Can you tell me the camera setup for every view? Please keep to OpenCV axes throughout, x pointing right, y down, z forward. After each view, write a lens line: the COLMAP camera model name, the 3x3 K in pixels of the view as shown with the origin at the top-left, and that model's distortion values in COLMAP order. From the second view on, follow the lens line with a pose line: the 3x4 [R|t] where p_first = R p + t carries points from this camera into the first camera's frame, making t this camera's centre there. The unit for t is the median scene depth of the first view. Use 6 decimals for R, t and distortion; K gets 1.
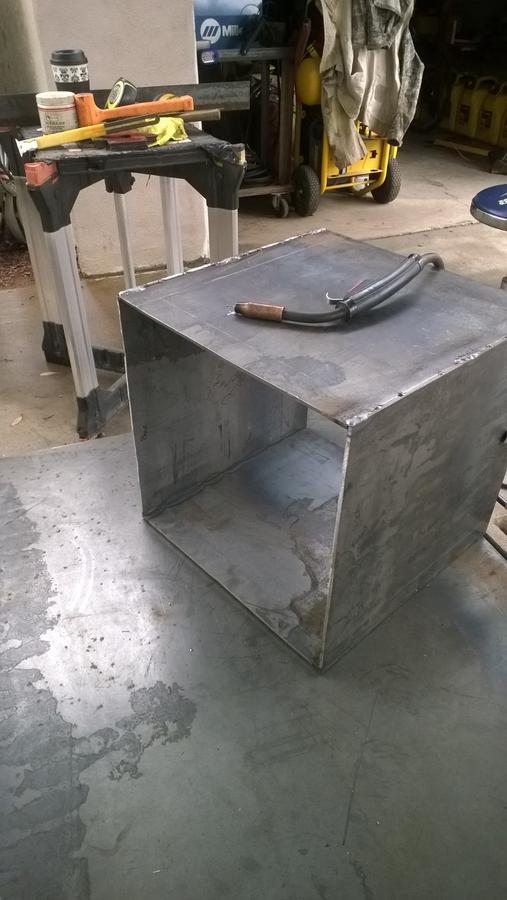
lens RADIAL K [[645.1, 0, 253.5], [0, 645.1, 450.0], [0, 0, 1]] dist [0.121951, -0.159011]
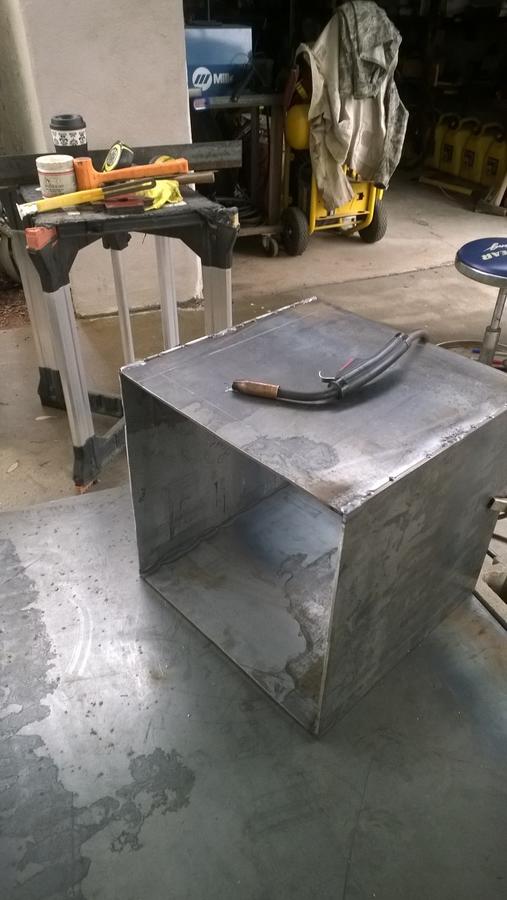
lens RADIAL K [[645.1, 0, 253.5], [0, 645.1, 450.0], [0, 0, 1]] dist [0.121951, -0.159011]
pose [[0.999856, -0.003130, 0.016666, -0.008948], [0.003624, 0.999553, -0.029690, -0.061796], [-0.016565, 0.029746, 0.999420, -0.030171]]
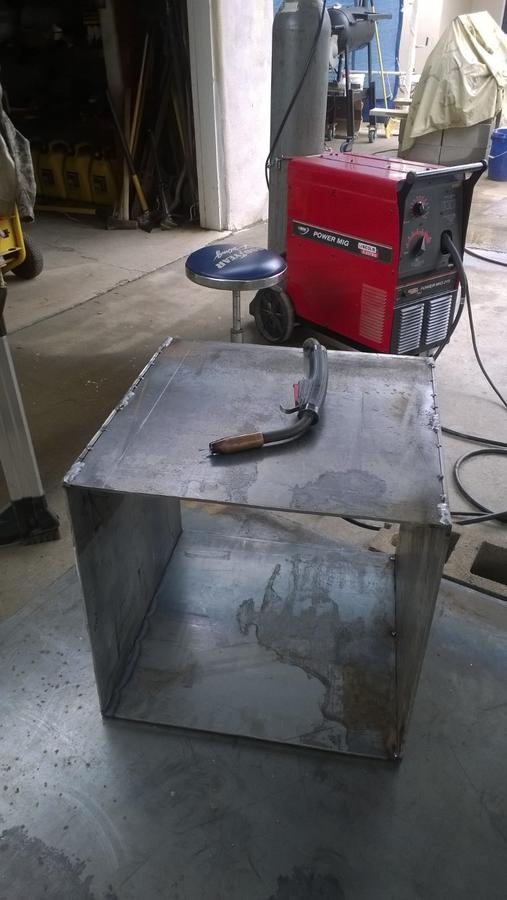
lens RADIAL K [[658.2, 0, 253.5], [0, 658.2, 450.0], [0, 0, 1]] dist [0.128730, -0.173178]
pose [[0.796386, -0.342531, 0.498439, -0.324609], [0.375492, 0.926107, 0.036480, -0.167381], [-0.474104, 0.158108, 0.866157, 0.116110]]
